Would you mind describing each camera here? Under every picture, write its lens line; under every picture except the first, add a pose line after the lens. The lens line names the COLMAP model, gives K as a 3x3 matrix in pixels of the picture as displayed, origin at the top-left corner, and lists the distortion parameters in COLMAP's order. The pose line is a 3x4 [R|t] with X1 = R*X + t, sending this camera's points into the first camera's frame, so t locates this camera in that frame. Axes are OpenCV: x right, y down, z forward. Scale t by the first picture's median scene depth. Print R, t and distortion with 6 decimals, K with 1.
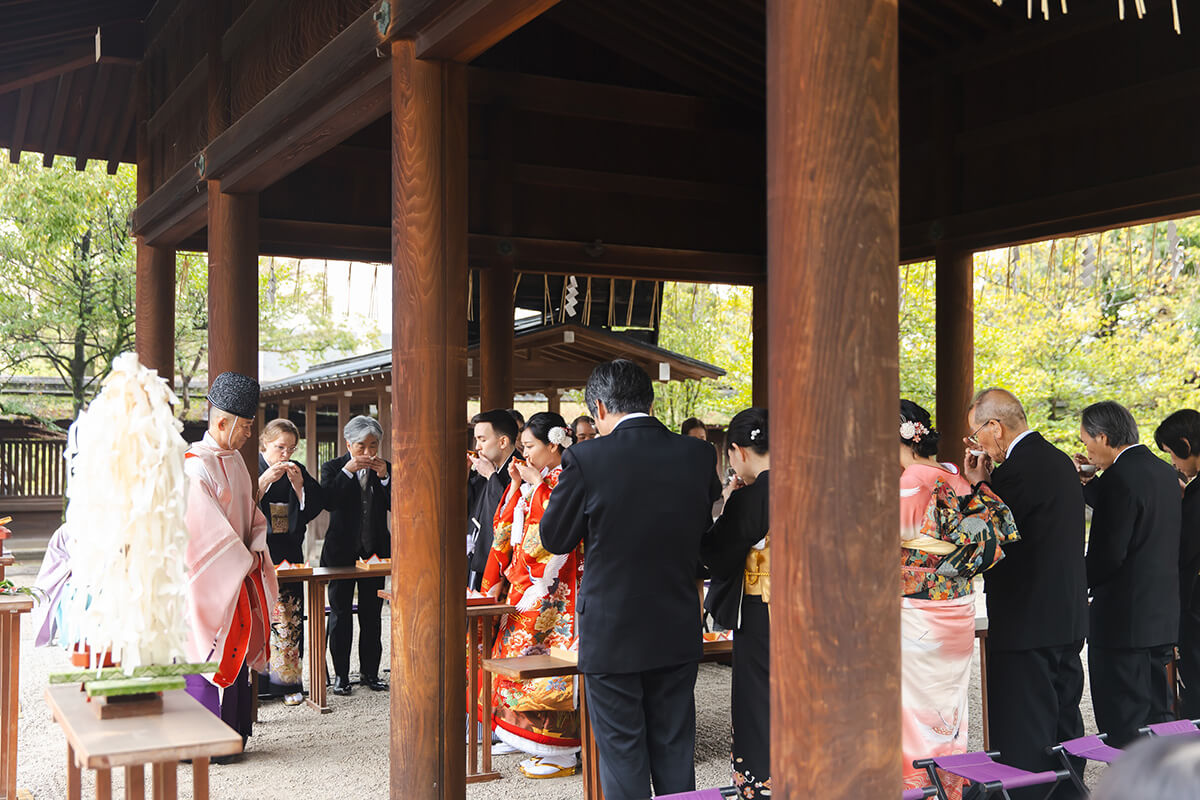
lens RADIAL K [[1350.2, 0, 600.0], [0, 1350.2, 400.0], [0, 0, 1]] dist [-0.002448, -0.007046]
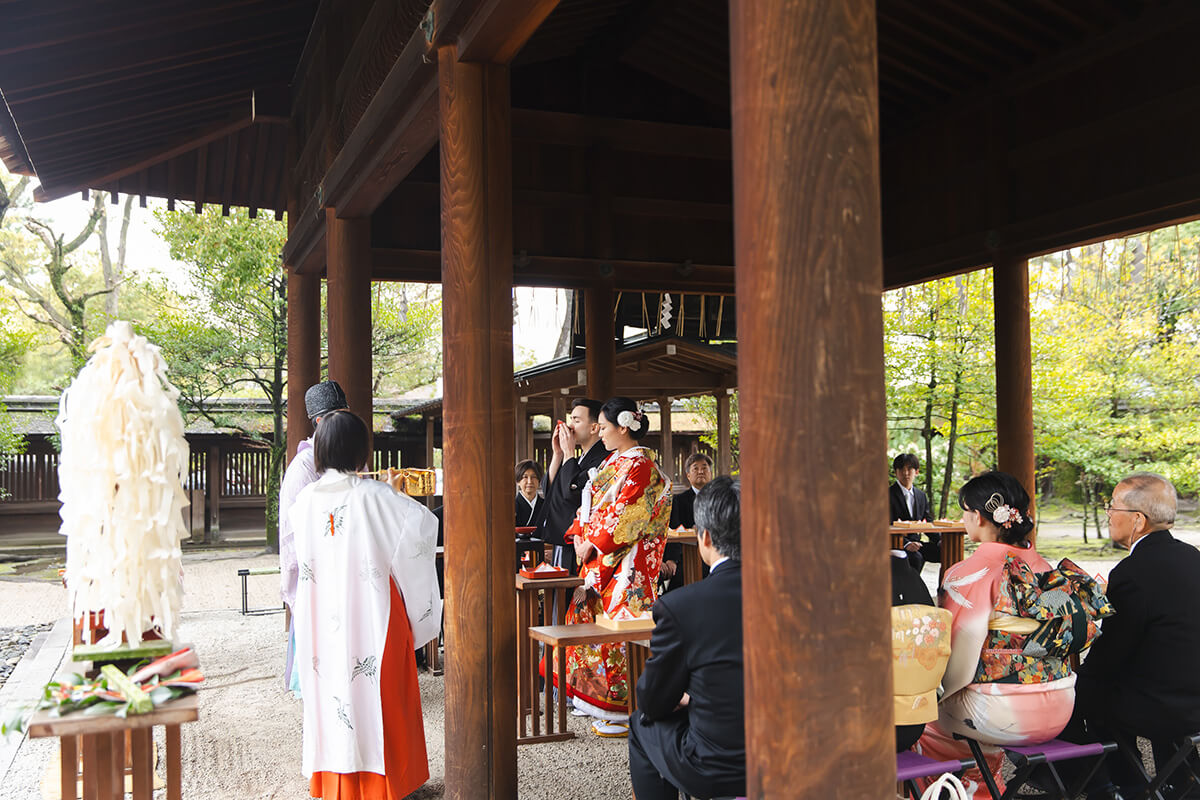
lens RADIAL K [[1102.0, 0, 600.0], [0, 1102.0, 400.0], [0, 0, 1]] dist [-0.000644, 0.002876]
pose [[0.992868, -0.020798, -0.117395, 0.124085], [0.018888, 0.999671, -0.017364, 0.054356], [0.117717, 0.015023, 0.992934, 0.265993]]
